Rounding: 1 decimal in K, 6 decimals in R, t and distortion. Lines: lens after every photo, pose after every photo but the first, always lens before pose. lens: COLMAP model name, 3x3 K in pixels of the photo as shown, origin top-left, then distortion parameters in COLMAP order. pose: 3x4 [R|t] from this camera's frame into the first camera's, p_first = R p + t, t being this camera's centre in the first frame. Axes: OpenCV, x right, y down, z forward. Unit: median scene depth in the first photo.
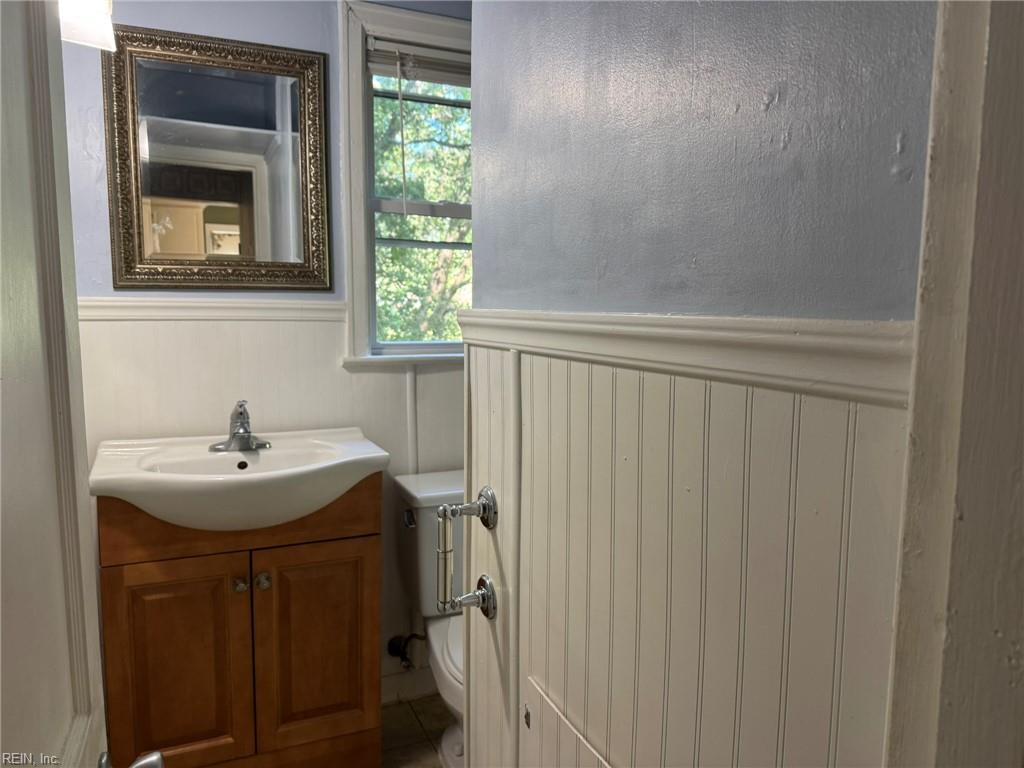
lens RADIAL K [[719.7, 0, 510.1], [0, 719.7, 382.9], [0, 0, 1]] dist [-0.004164, -0.004239]
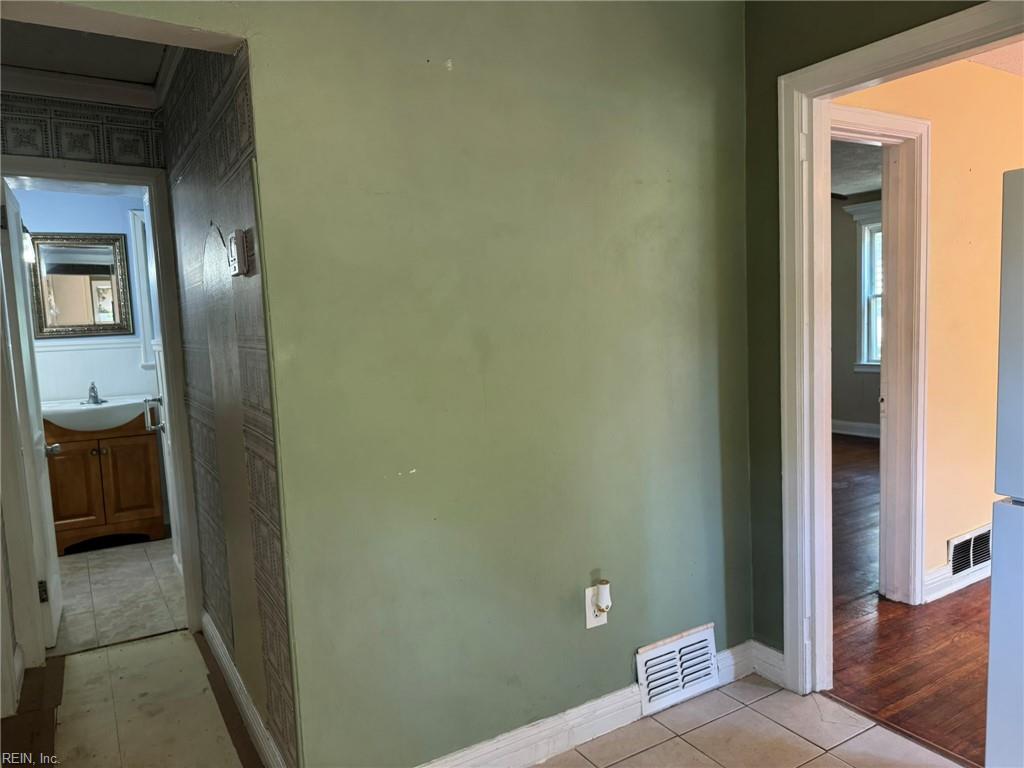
lens RADIAL K [[719.7, 0, 515.2], [0, 719.7, 385.6], [0, 0, 1]] dist [-0.004164, -0.004239]
pose [[0.991769, -0.063696, 0.111074, 0.757954], [0.066488, 0.997553, -0.021608, 0.180605], [-0.109426, 0.028815, 0.993577, -1.538860]]
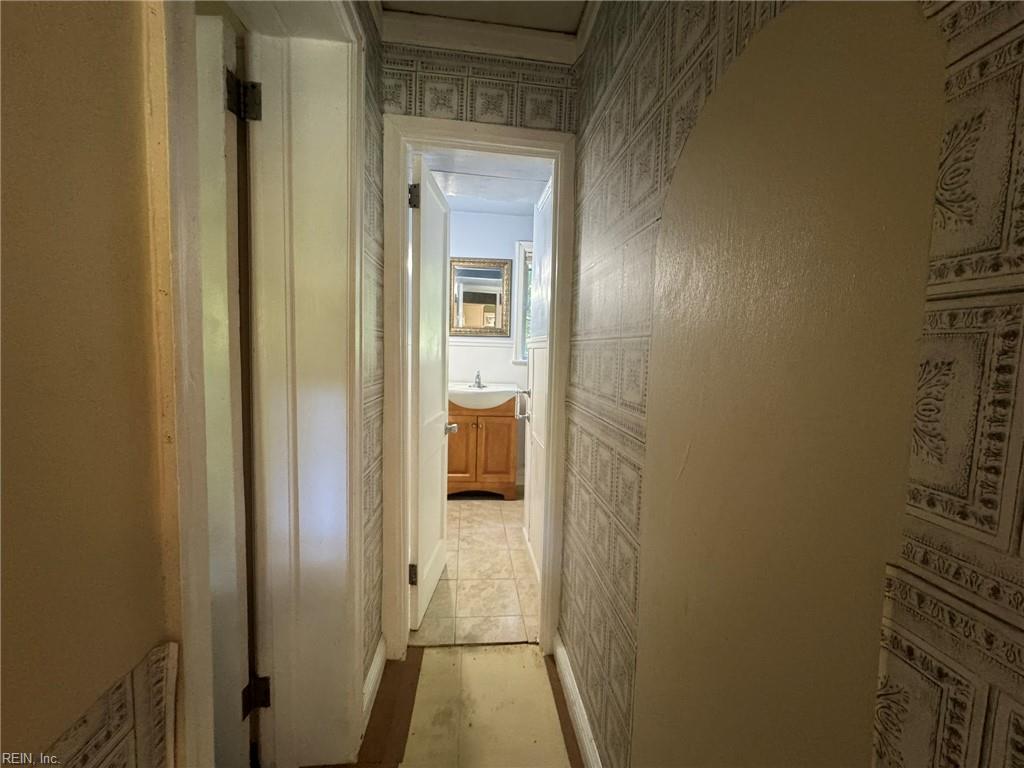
lens RADIAL K [[410.9, 0, 515.1], [0, 410.9, 386.0], [0, 0, 1]] dist [0.002348, 0.000128]
pose [[0.945092, 0.044905, -0.323705, 0.361238], [-0.055834, 0.998138, -0.024548, 0.123430], [0.322000, 0.041274, 0.945840, -0.647446]]
